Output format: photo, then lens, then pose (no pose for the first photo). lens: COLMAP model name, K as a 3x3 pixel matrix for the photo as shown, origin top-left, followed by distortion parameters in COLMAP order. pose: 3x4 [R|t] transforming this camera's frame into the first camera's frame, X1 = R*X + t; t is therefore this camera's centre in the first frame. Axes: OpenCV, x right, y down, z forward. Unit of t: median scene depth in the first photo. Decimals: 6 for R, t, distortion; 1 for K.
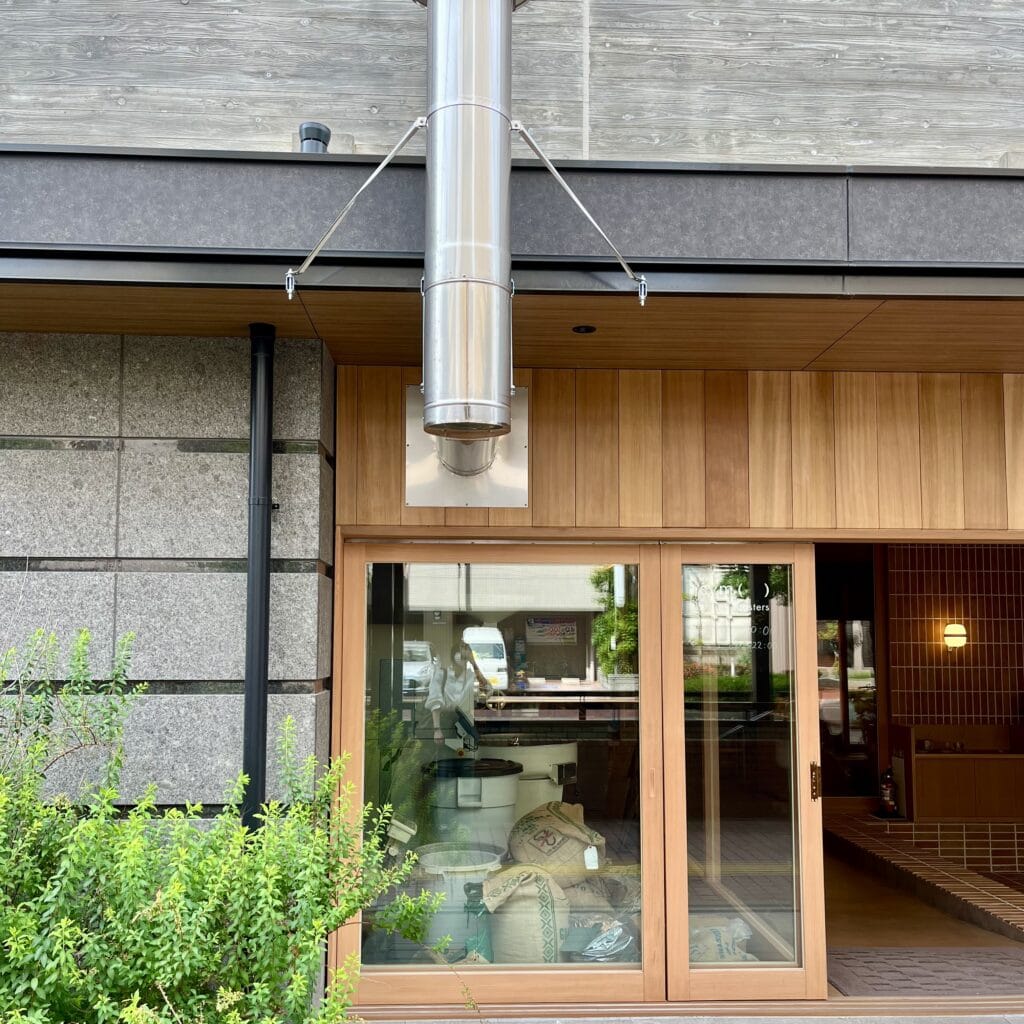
lens RADIAL K [[1275.0, 0, 512.0], [0, 1275.0, 512.0], [0, 0, 1]] dist [0.013273, -0.026150]
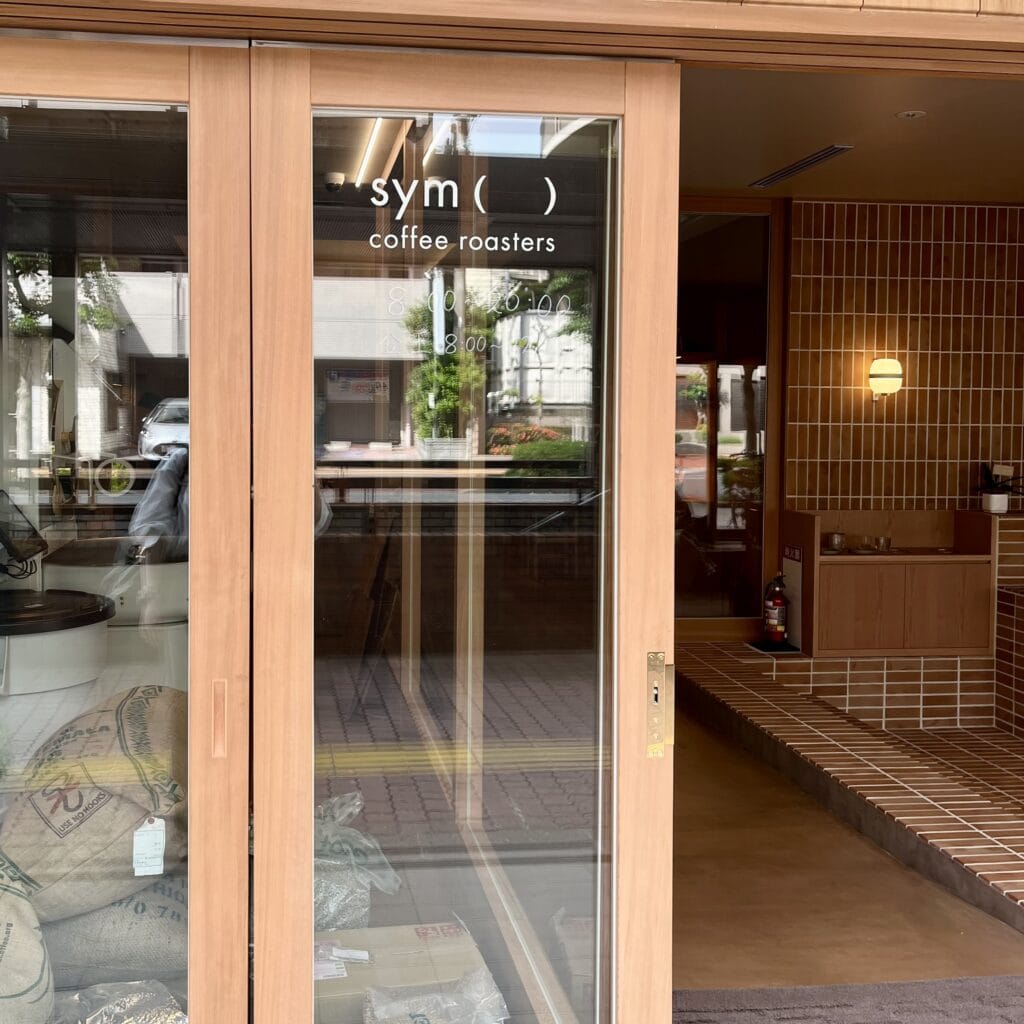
lens RADIAL K [[1521.4, 0, 512.0], [0, 1521.4, 512.0], [0, 0, 1]] dist [-0.026623, -0.059559]
pose [[0.992318, -0.005824, 0.123578, 0.060162], [-0.015706, 0.984878, 0.172533, 0.033708], [-0.122715, -0.173149, 0.977221, 0.248413]]
